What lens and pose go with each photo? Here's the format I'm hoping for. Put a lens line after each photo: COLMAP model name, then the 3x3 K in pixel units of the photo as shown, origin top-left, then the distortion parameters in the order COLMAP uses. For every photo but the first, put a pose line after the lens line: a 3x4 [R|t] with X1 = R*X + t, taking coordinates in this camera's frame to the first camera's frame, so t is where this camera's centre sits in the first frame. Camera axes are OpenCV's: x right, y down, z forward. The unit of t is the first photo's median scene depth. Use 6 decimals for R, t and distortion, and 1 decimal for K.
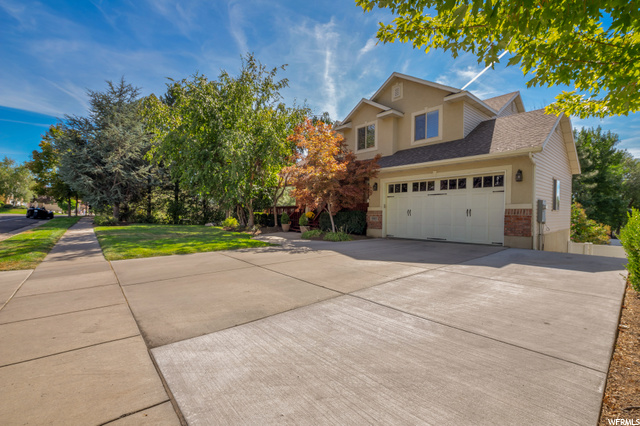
lens RADIAL K [[283.5, 0, 320.5], [0, 283.5, 212.2], [0, 0, 1]] dist [-0.024756, -0.000228]
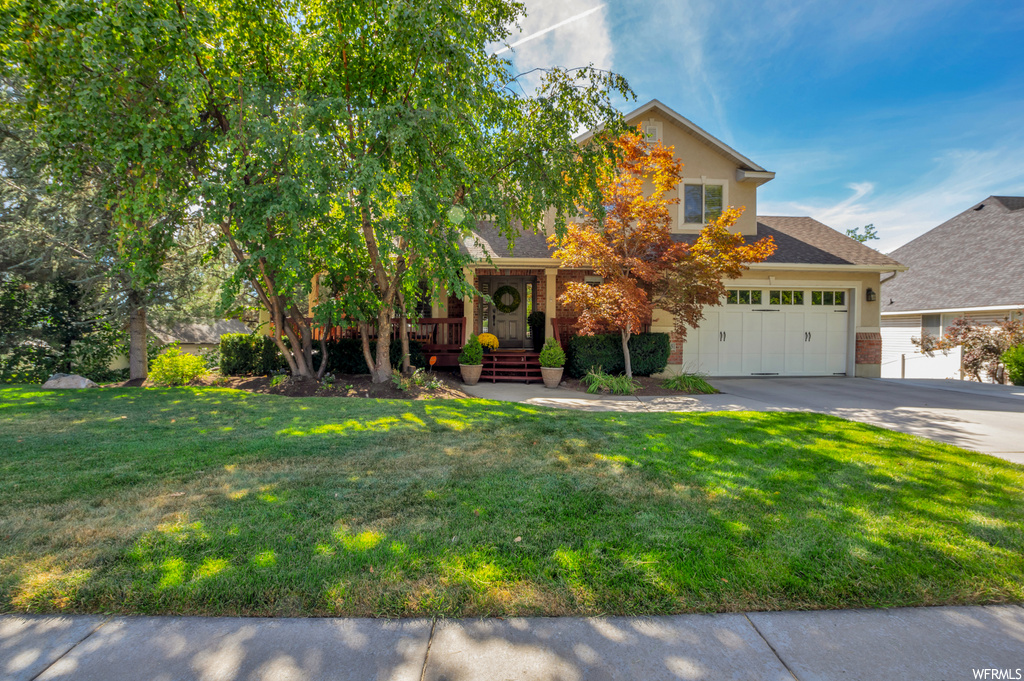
lens RADIAL K [[453.6, 0, 511.6], [0, 453.6, 343.7], [0, 0, 1]] dist [-0.024756, -0.000228]
pose [[0.588945, -0.008095, 0.808132, -0.923072], [-0.004436, 0.999902, 0.013249, 0.008102], [-0.808161, -0.011388, 0.588852, 0.929834]]
